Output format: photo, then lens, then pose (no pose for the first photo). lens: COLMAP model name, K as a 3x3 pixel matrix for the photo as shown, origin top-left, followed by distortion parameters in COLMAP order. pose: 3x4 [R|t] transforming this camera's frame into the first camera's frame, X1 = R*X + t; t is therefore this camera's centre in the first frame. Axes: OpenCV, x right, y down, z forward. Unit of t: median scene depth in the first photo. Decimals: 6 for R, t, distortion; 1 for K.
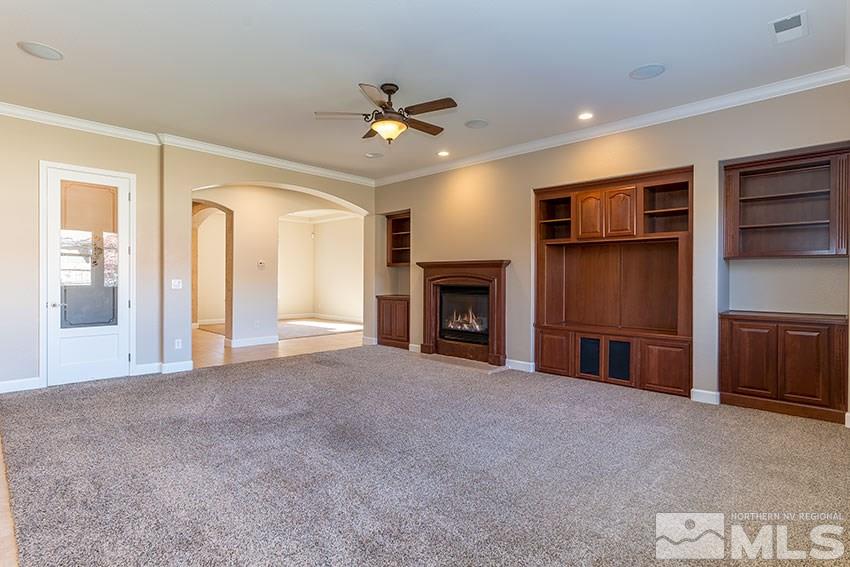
lens RADIAL K [[431.9, 0, 423.1], [0, 431.9, 278.1], [0, 0, 1]] dist [-0.007045, 0.003537]
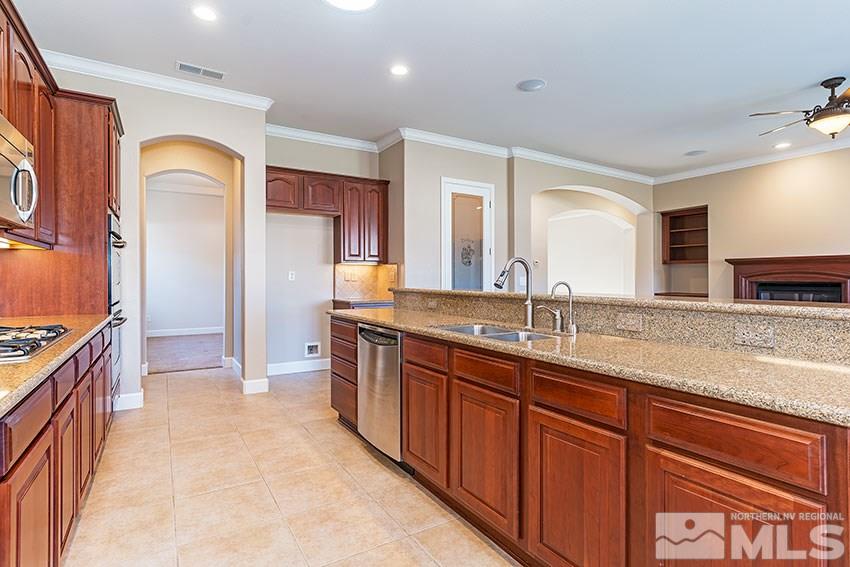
lens RADIAL K [[431.9, 0, 426.4], [0, 431.9, 274.0], [0, 0, 1]] dist [-0.007045, 0.003537]
pose [[0.967902, -0.006198, -0.251251, -0.492330], [0.003477, 0.999930, -0.011273, 0.007260], [0.251303, 0.010037, 0.967856, -0.130562]]
